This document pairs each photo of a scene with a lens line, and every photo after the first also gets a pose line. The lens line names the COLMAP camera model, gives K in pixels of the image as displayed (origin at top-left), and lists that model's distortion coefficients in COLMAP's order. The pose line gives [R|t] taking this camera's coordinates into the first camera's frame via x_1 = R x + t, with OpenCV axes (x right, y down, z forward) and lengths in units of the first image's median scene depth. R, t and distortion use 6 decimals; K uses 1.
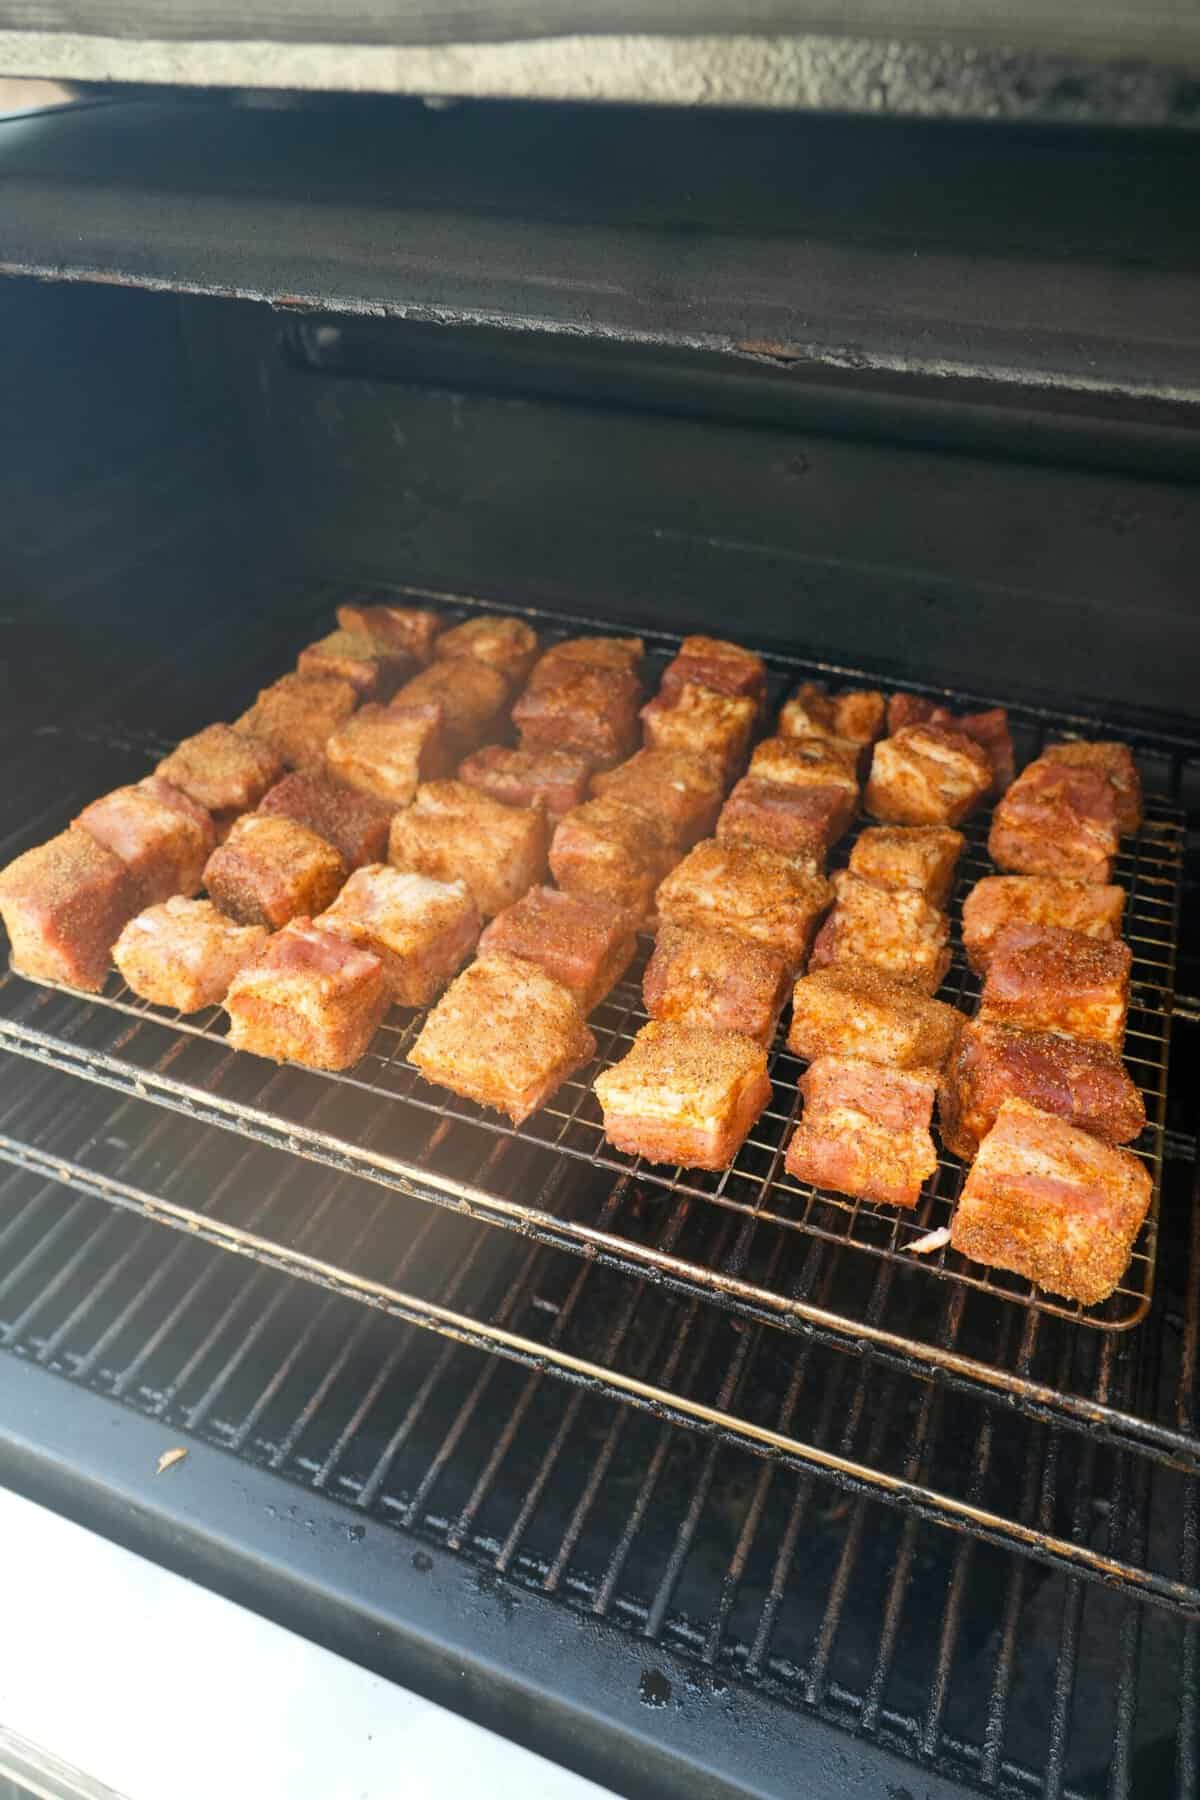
lens RADIAL K [[1241.4, 0, 600.0], [0, 1241.4, 900.0], [0, 0, 1]] dist [-0.006579, -0.000716]
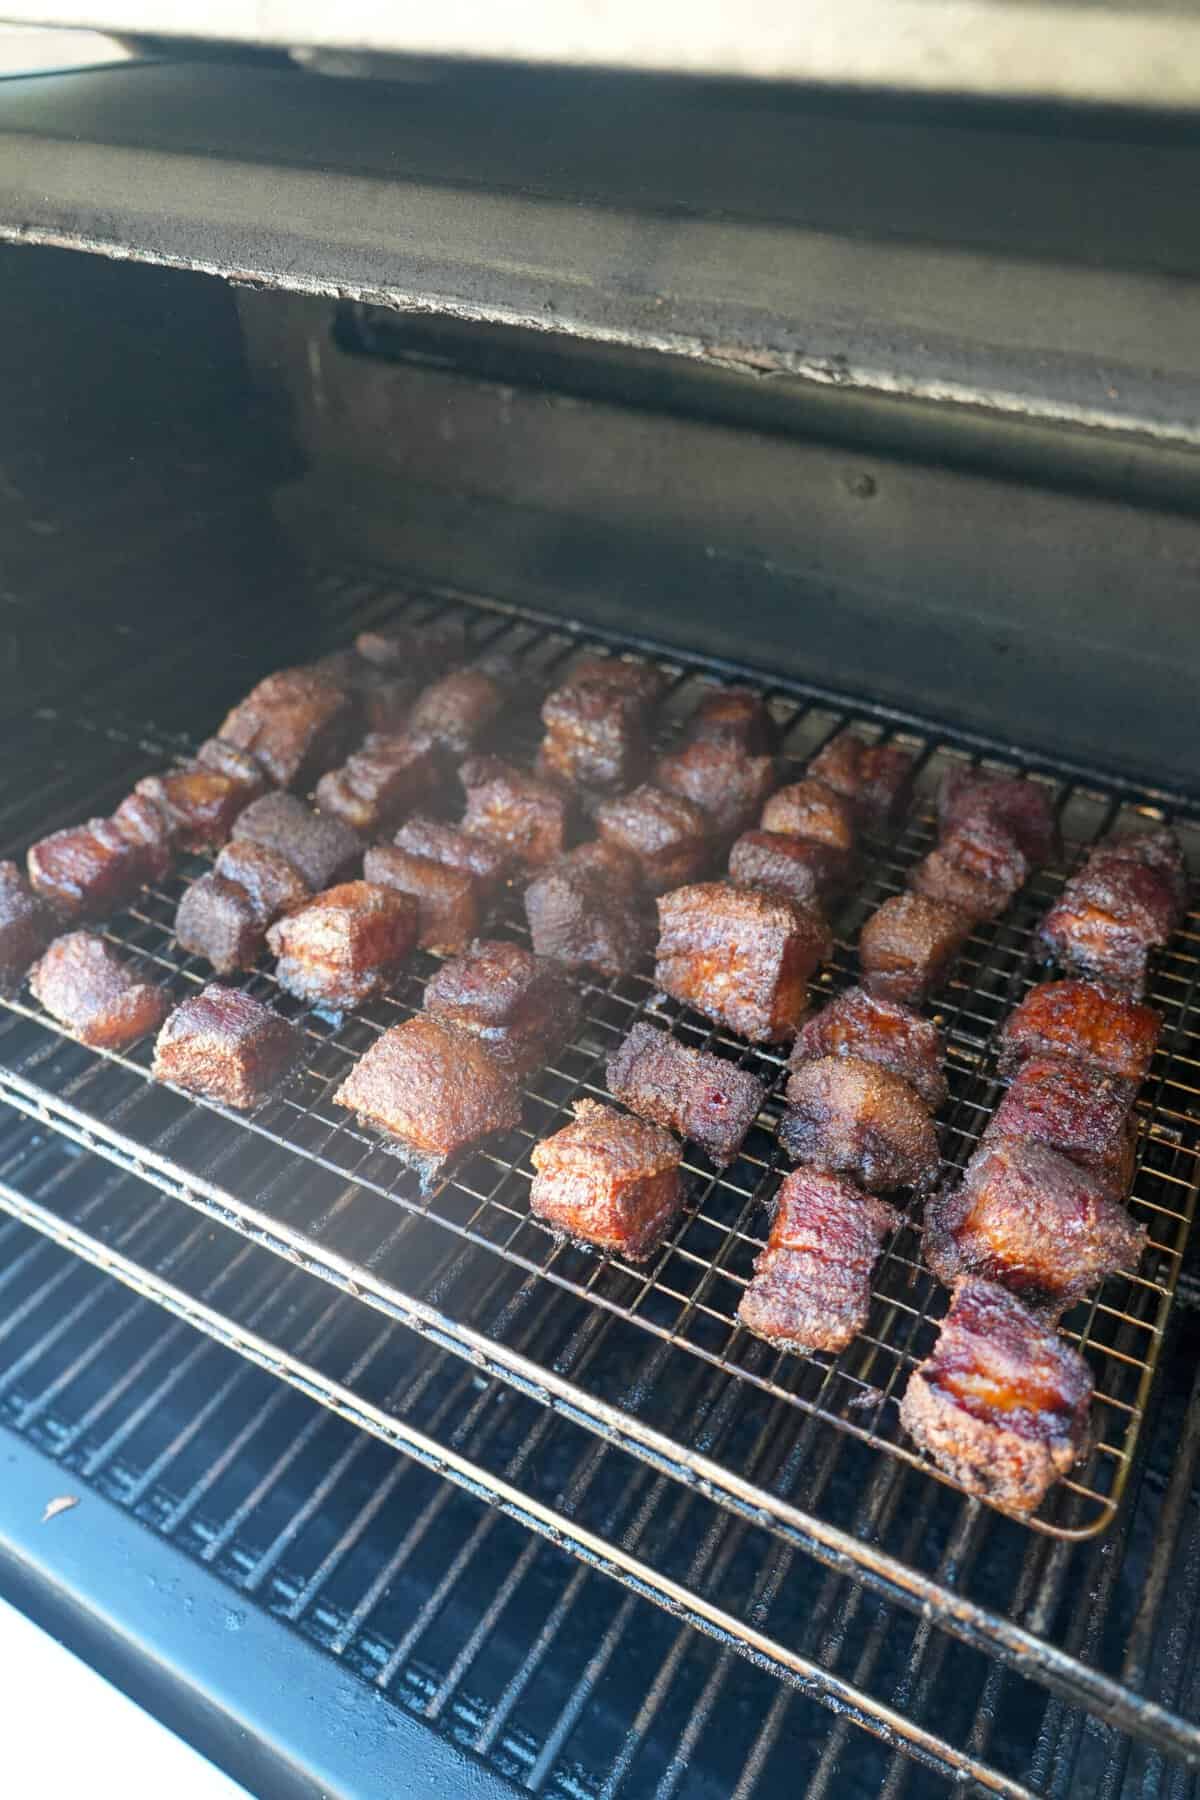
lens RADIAL K [[1279.6, 0, 600.0], [0, 1279.6, 900.0], [0, 0, 1]] dist [0.000493, -0.006742]
pose [[0.991176, 0.092853, -0.094595, 0.133401], [-0.093629, 0.995600, -0.003784, -0.047849], [0.093827, 0.012608, 0.995509, 0.094790]]
